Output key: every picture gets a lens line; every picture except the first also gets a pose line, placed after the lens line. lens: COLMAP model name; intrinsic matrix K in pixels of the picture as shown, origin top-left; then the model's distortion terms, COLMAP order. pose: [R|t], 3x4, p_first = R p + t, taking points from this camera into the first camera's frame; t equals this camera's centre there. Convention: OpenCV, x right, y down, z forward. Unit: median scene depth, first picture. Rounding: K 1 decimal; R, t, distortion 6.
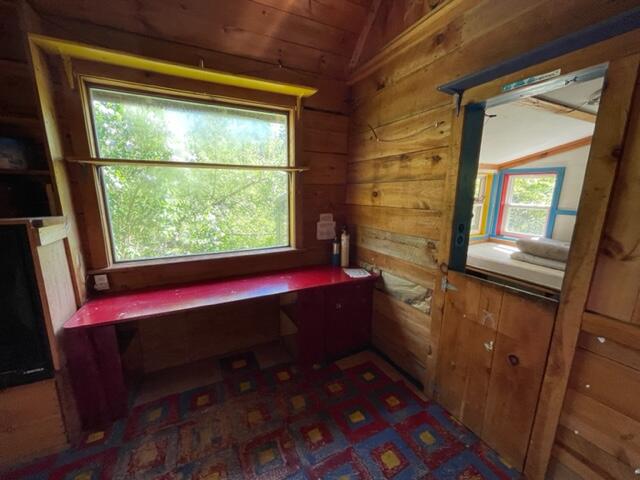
lens RADIAL K [[259.5, 0, 317.3], [0, 259.5, 243.5], [0, 0, 1]] dist [-0.000592, 0.000116]
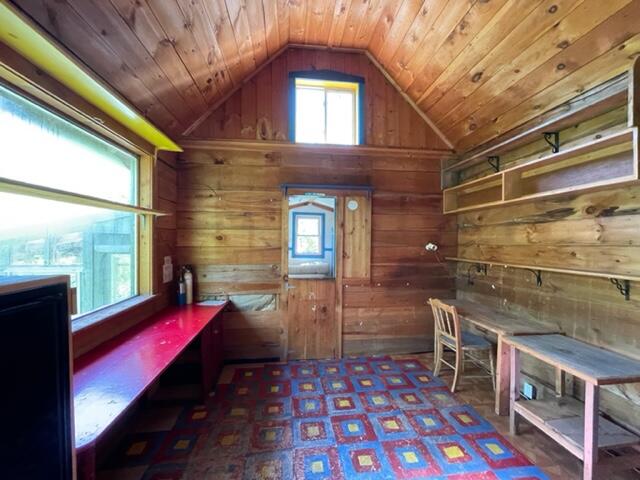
lens RADIAL K [[259.5, 0, 317.3], [0, 259.5, 243.5], [0, 0, 1]] dist [-0.000592, 0.000116]
pose [[0.335514, -0.014103, 0.941930, -0.982981], [0.178990, 0.982628, -0.049044, -0.011361], [-0.924875, 0.185051, 0.332209, 0.135217]]
